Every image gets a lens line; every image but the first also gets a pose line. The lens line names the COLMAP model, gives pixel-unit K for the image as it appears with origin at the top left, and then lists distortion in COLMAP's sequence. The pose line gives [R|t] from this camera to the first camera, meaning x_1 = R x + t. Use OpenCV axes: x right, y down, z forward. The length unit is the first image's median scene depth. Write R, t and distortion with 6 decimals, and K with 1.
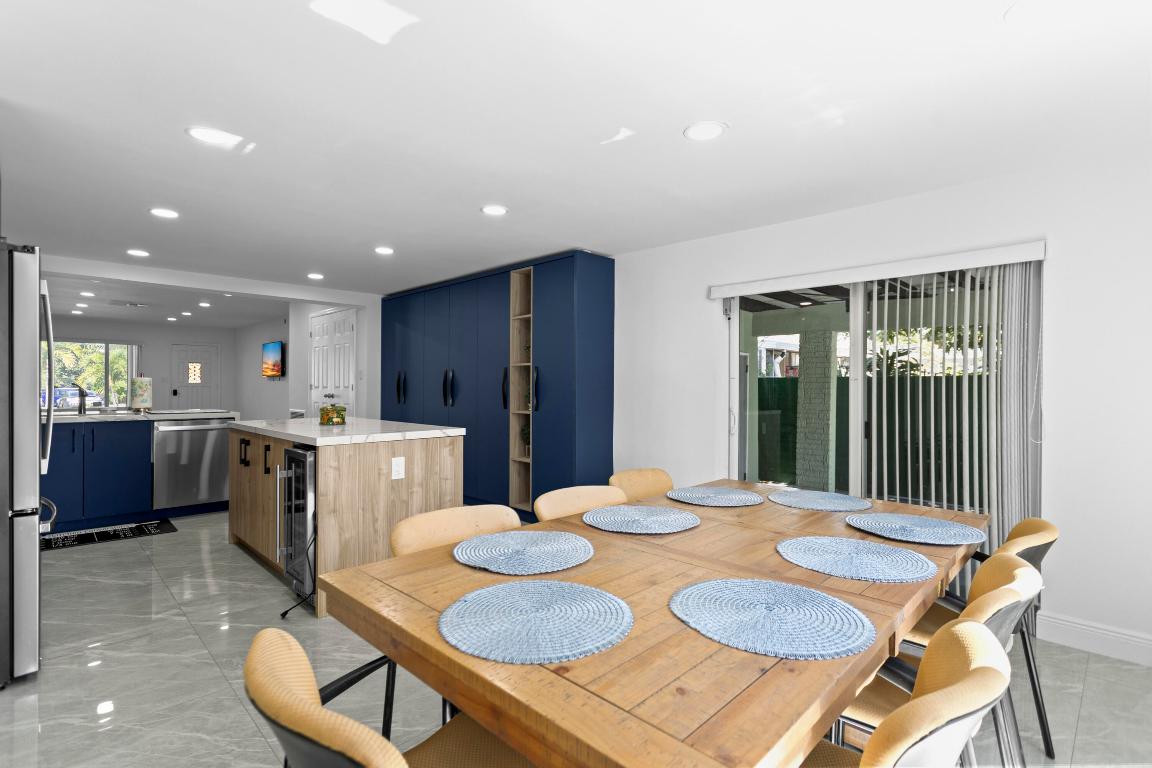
lens RADIAL K [[550.9, 0, 581.0], [0, 550.9, 392.8], [0, 0, 1]] dist [-0.009933, 0.007234]
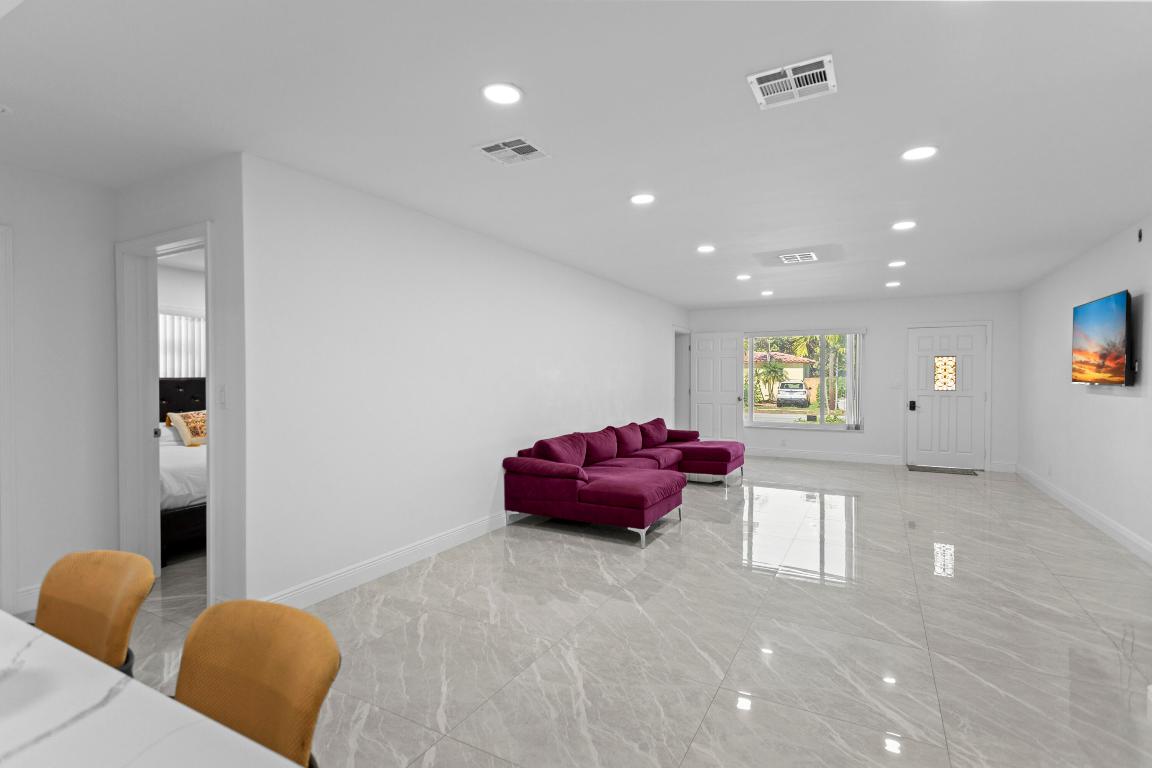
lens RADIAL K [[550.9, 0, 572.5], [0, 550.9, 386.3], [0, 0, 1]] dist [-0.009933, 0.007234]
pose [[0.274063, 0.014854, -0.961597, -0.944383], [-0.011377, 0.999861, 0.012203, -0.096690], [0.961644, 0.007596, 0.274194, 1.754307]]
